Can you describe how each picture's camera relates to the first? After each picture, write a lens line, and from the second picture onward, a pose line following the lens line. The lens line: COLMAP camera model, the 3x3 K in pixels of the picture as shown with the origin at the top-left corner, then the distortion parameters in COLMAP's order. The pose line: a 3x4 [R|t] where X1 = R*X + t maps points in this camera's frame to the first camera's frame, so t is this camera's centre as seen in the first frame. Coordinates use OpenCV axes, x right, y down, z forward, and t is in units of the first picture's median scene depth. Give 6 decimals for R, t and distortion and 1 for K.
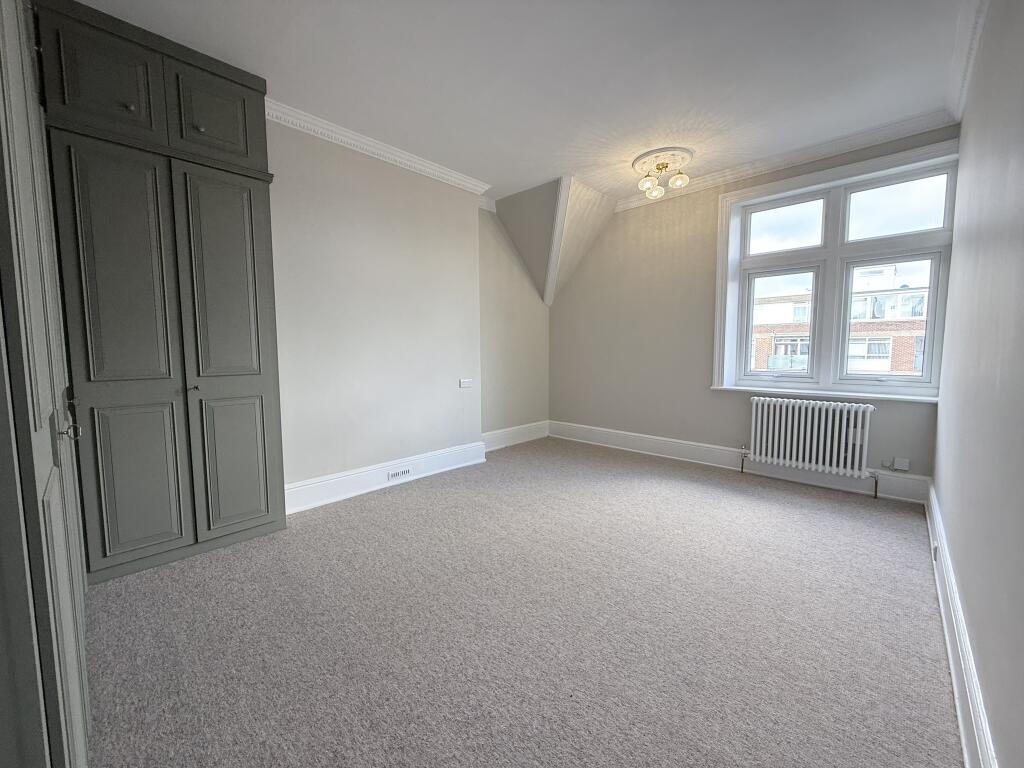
lens RADIAL K [[405.1, 0, 507.8], [0, 405.1, 383.0], [0, 0, 1]] dist [0.001468, 0.000311]
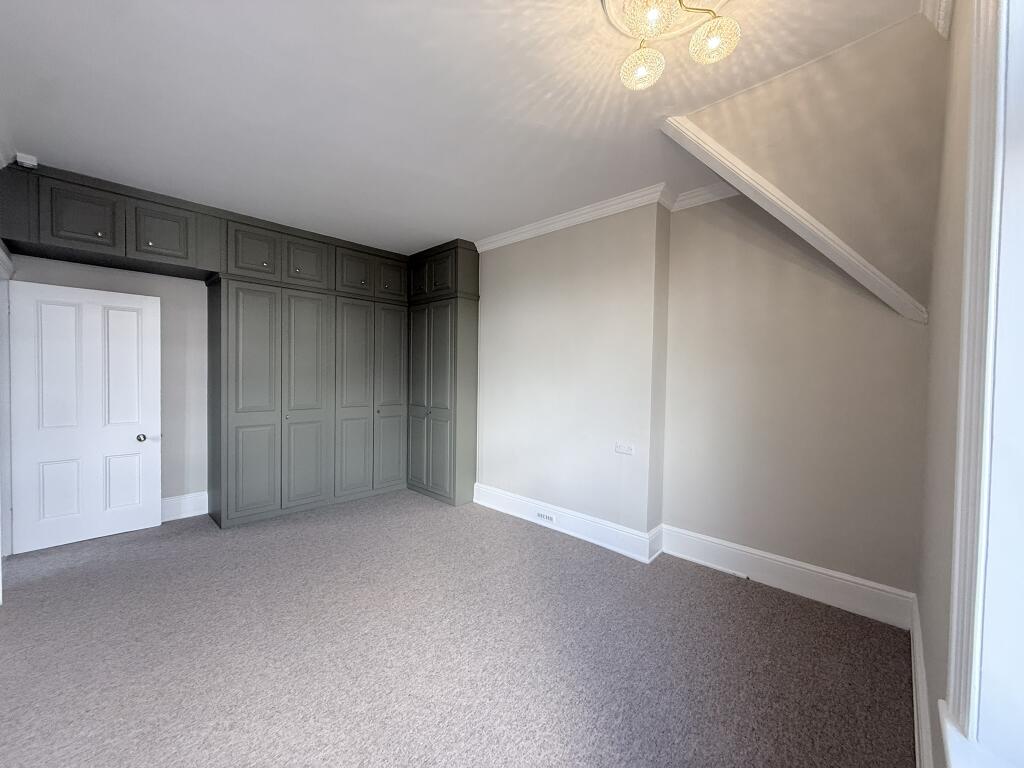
lens RADIAL K [[405.1, 0, 507.8], [0, 405.1, 383.0], [0, 0, 1]] dist [0.001468, 0.000311]
pose [[0.004562, 0.029396, -0.999557, 0.985291], [-0.098804, 0.994690, 0.028801, -0.182903], [0.995096, 0.098629, 0.007442, 1.090394]]
